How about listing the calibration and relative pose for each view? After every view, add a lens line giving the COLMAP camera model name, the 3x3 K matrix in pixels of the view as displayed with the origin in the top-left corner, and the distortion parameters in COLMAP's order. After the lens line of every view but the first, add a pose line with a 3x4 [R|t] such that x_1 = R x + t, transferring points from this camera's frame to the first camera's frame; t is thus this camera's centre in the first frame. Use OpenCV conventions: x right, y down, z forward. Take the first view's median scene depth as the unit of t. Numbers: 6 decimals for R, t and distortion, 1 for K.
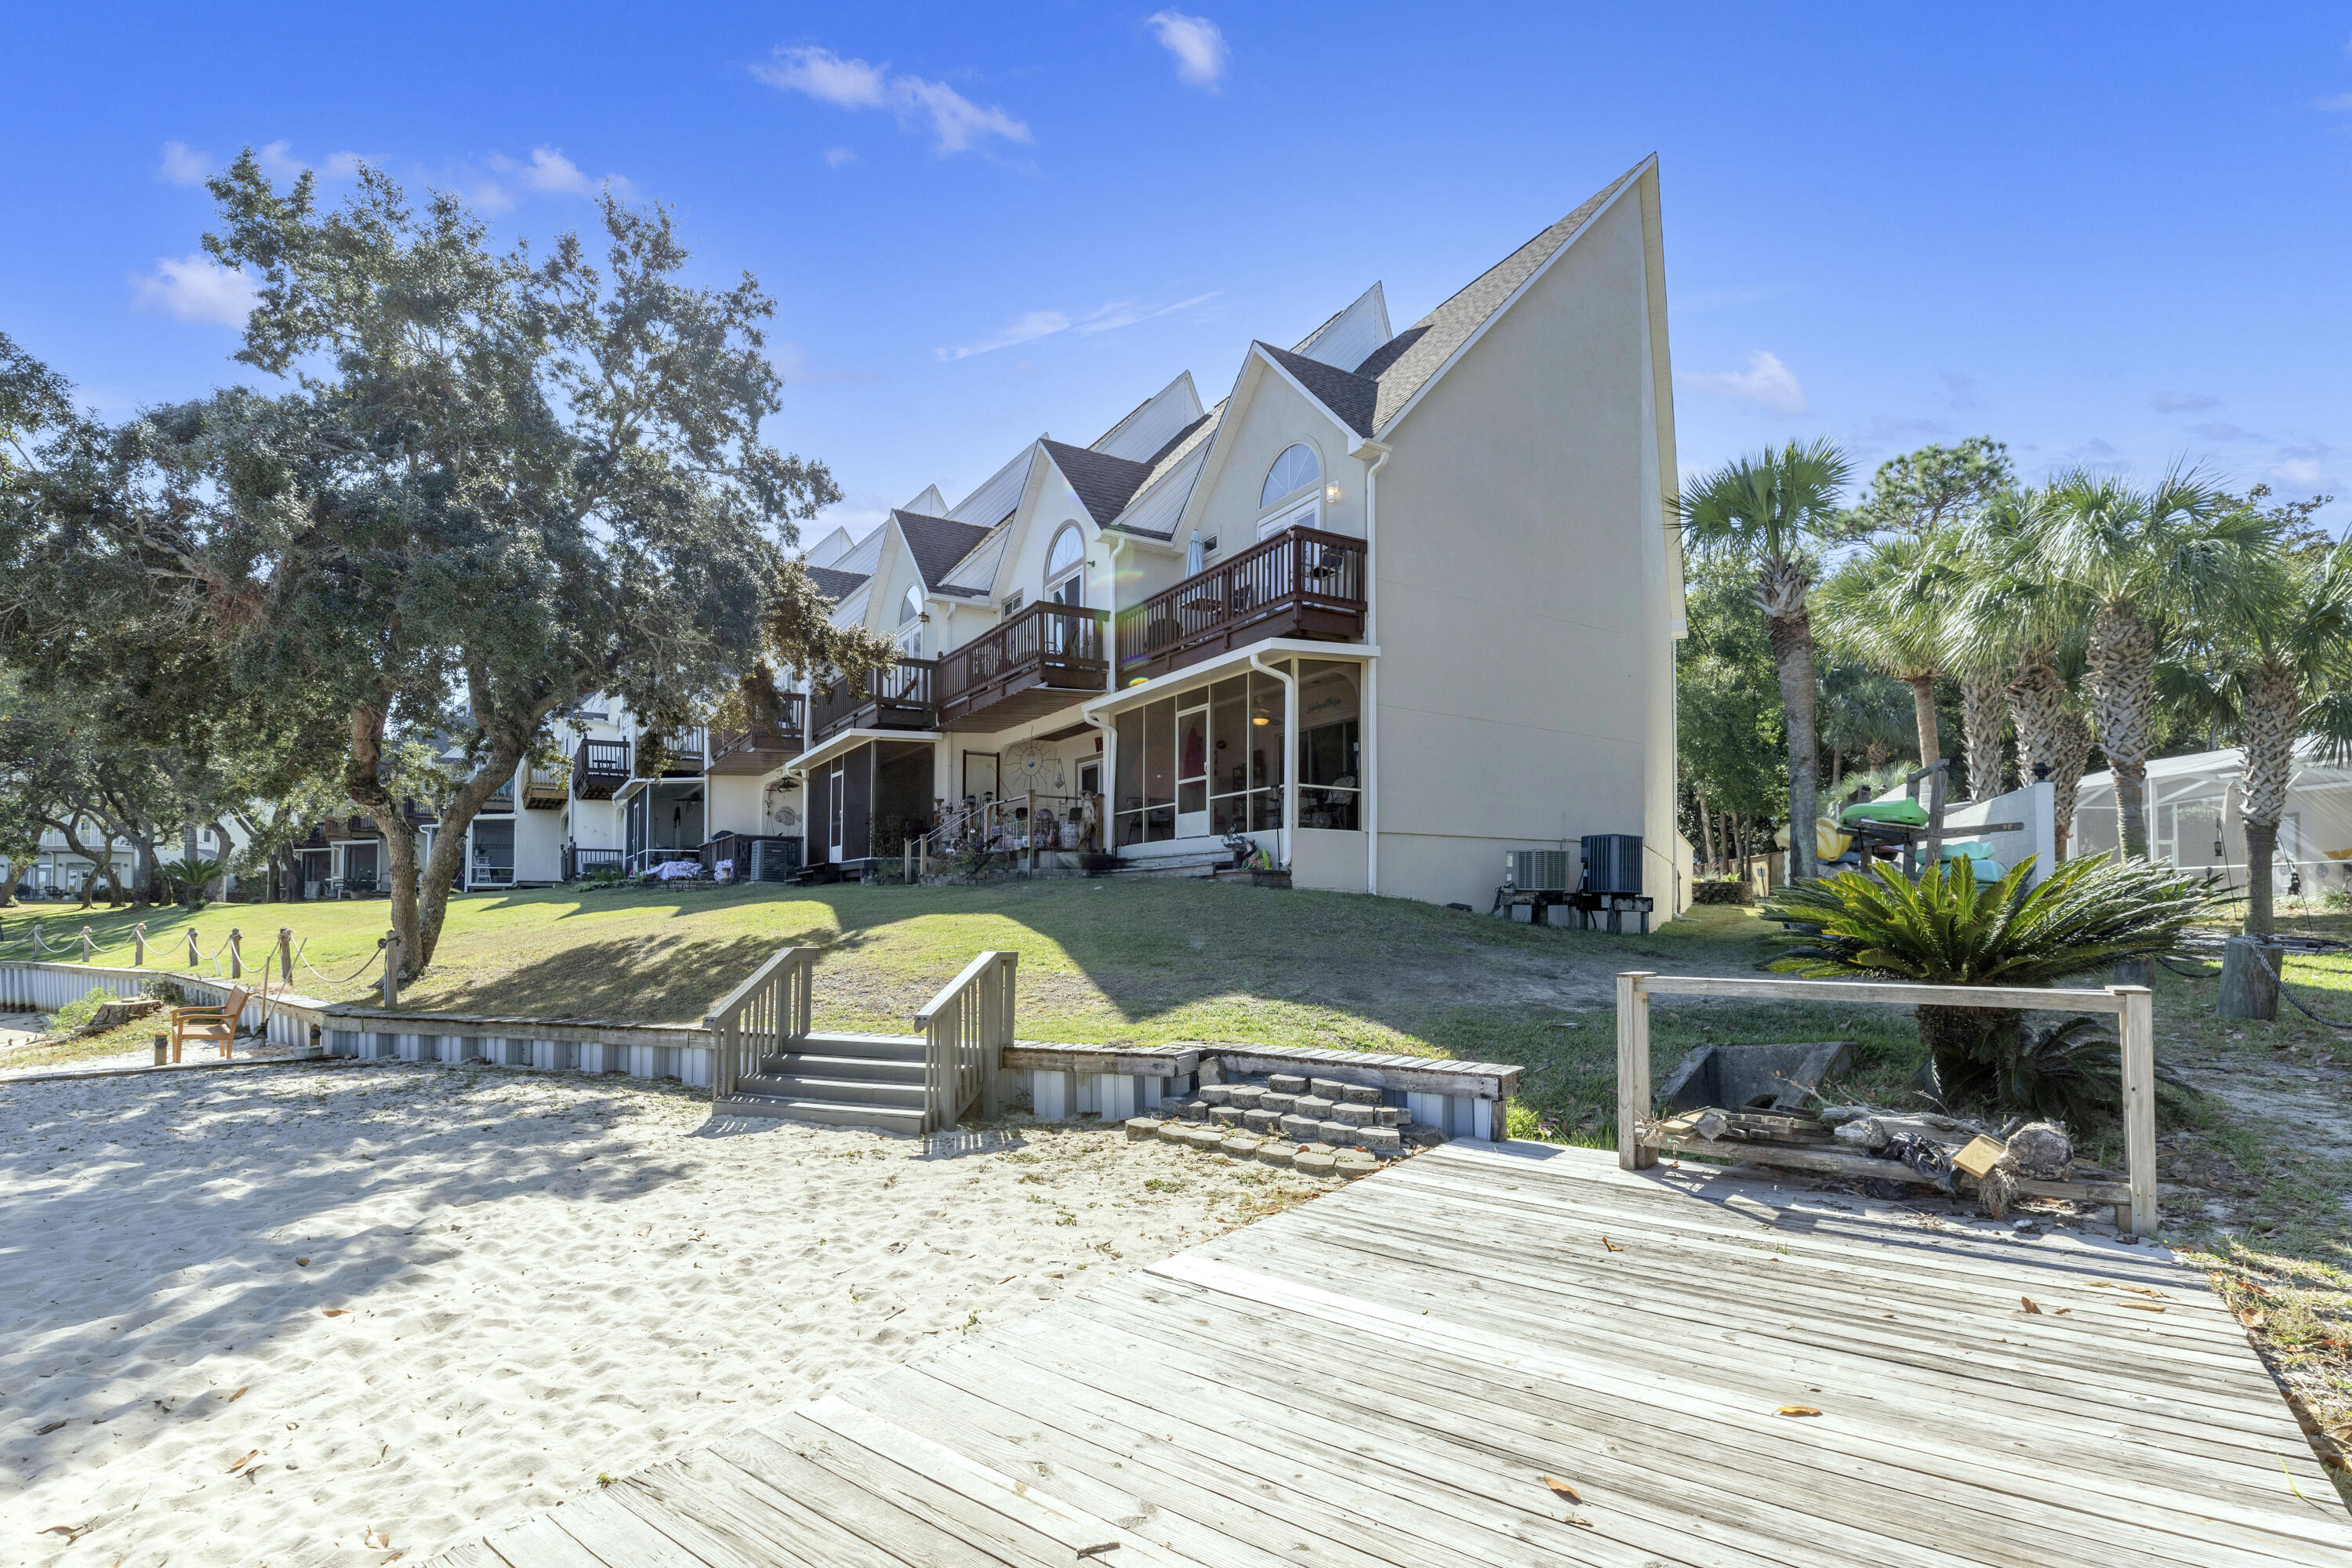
lens RADIAL K [[1043.3, 0, 1216.9], [0, 1043.3, 865.2], [0, 0, 1]] dist [0.000354, 0.000898]
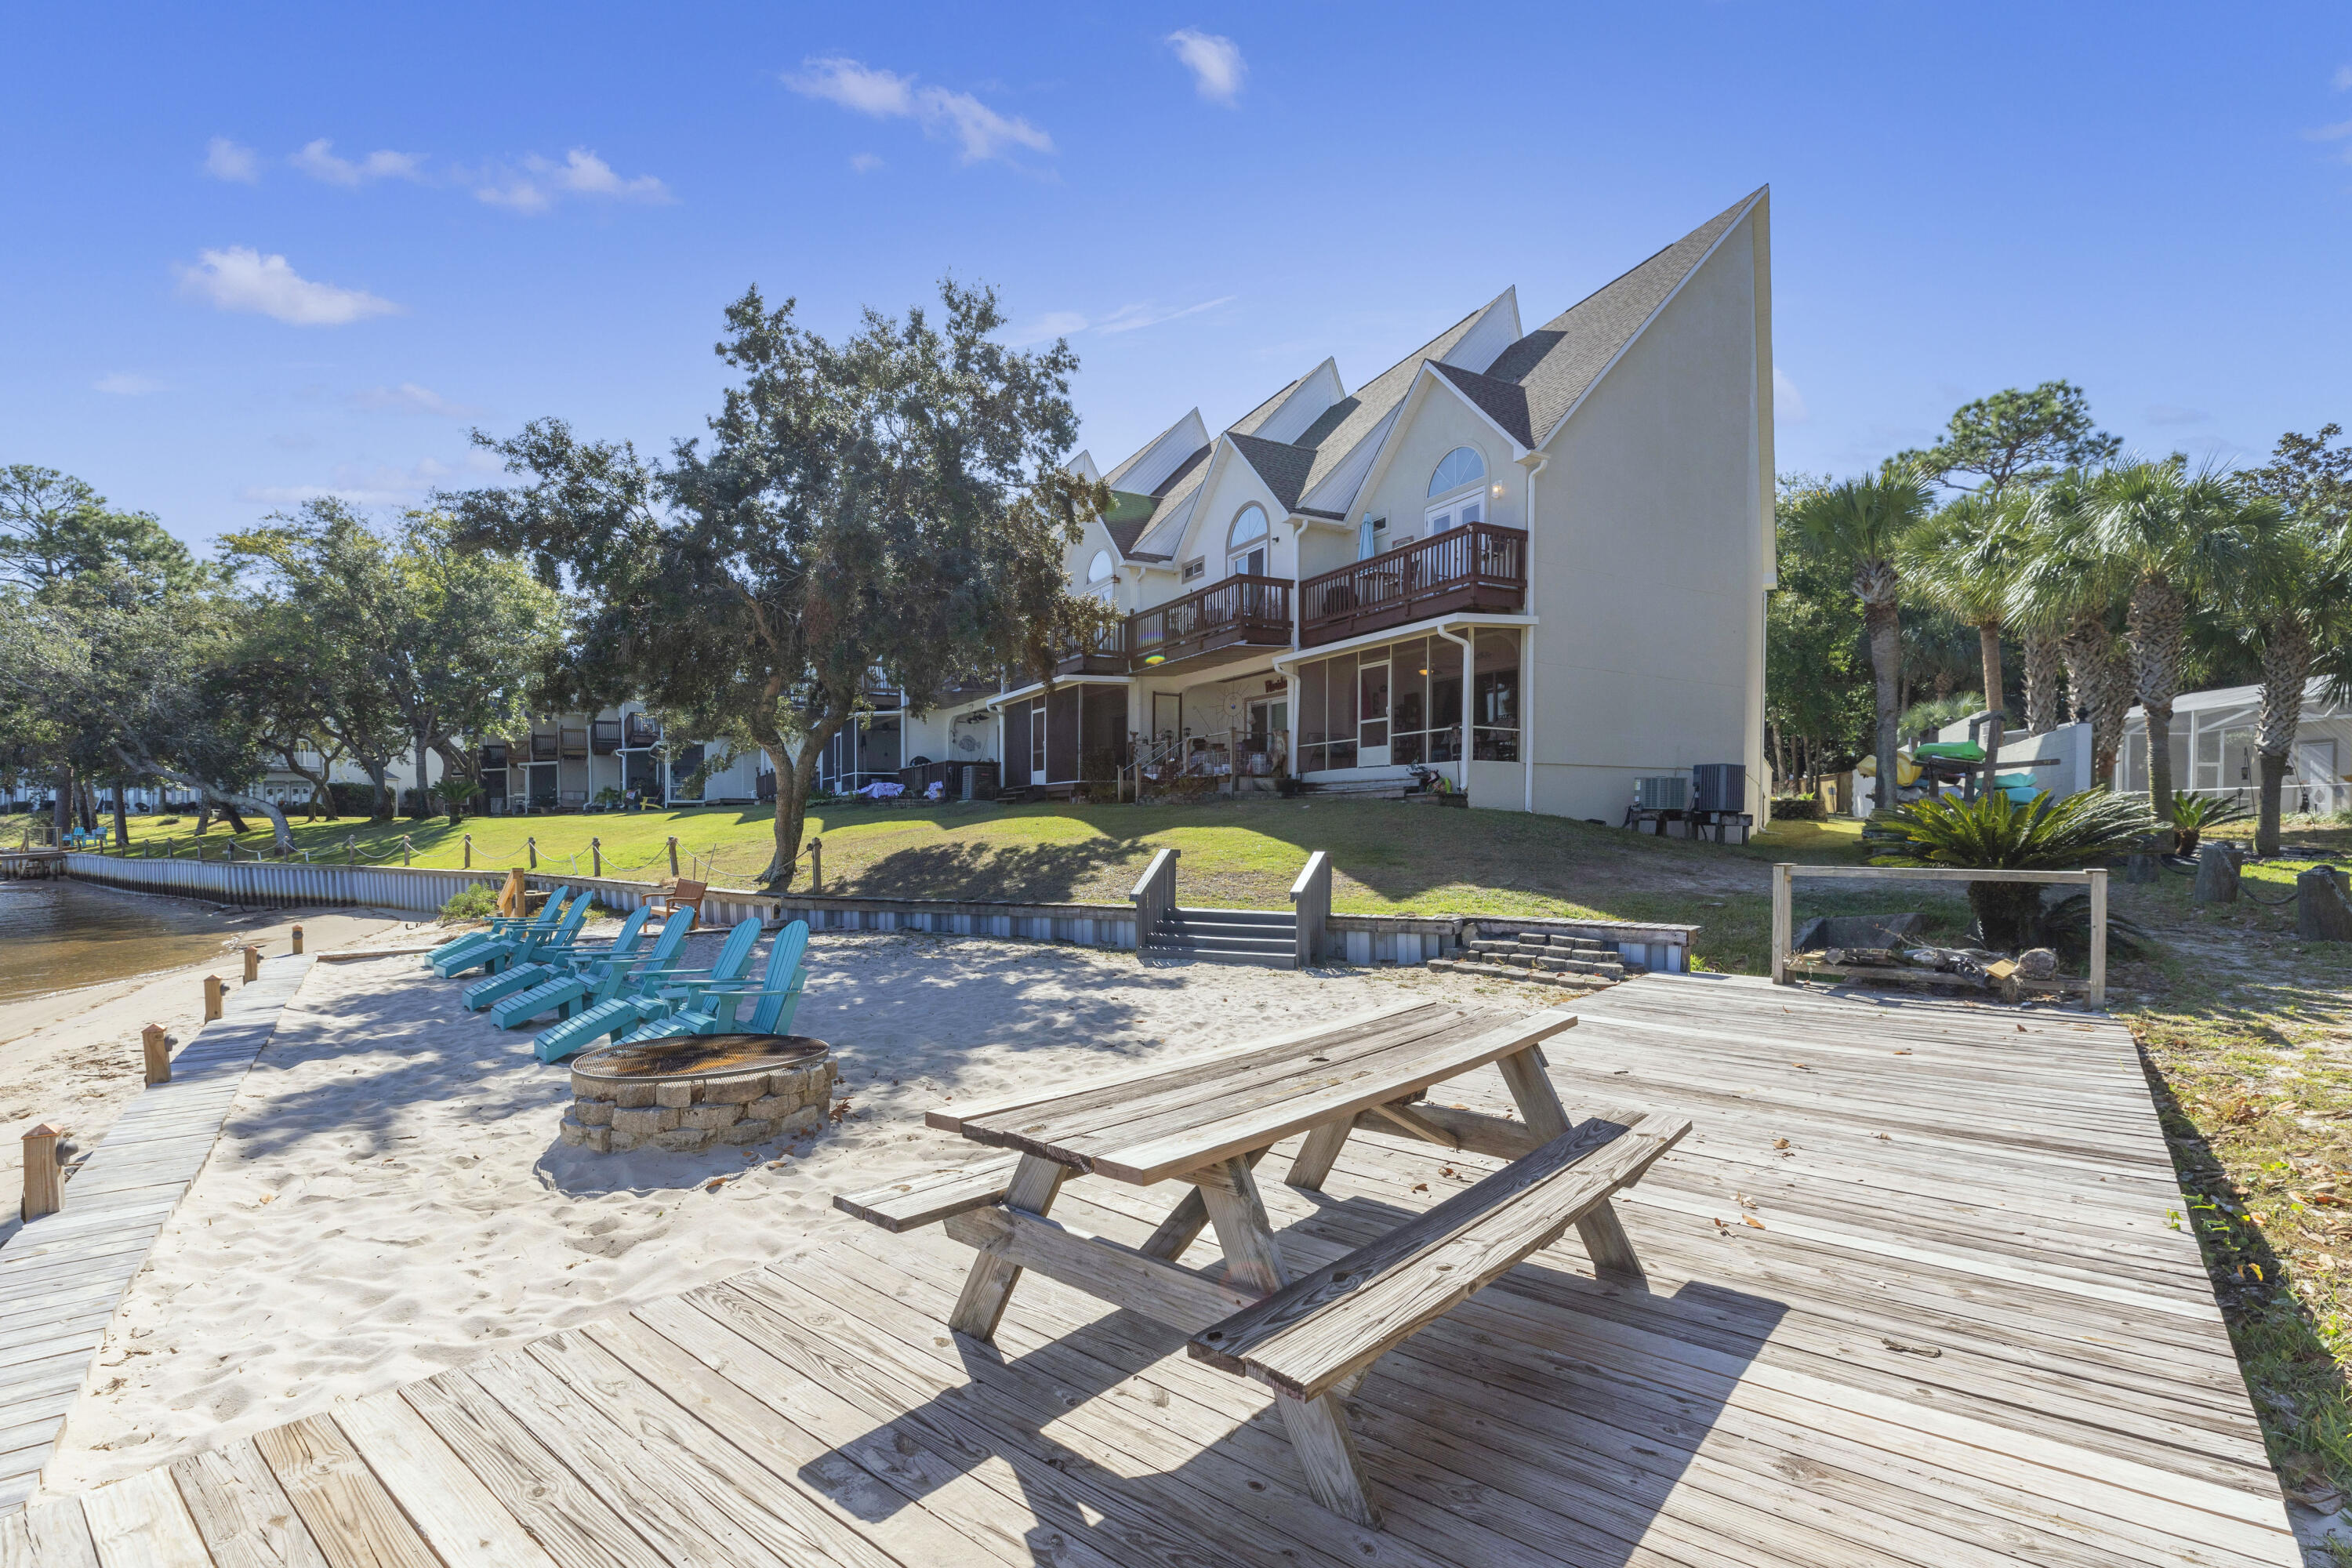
lens RADIAL K [[1045.2, 0, 1176.0], [0, 1045.2, 834.9], [0, 0, 1]] dist [0.001064, -0.000576]
pose [[0.997887, 0.002093, -0.064938, -0.194459], [0.001362, 0.998588, 0.053110, -0.012404], [0.064957, -0.053086, 0.996475, -0.298838]]
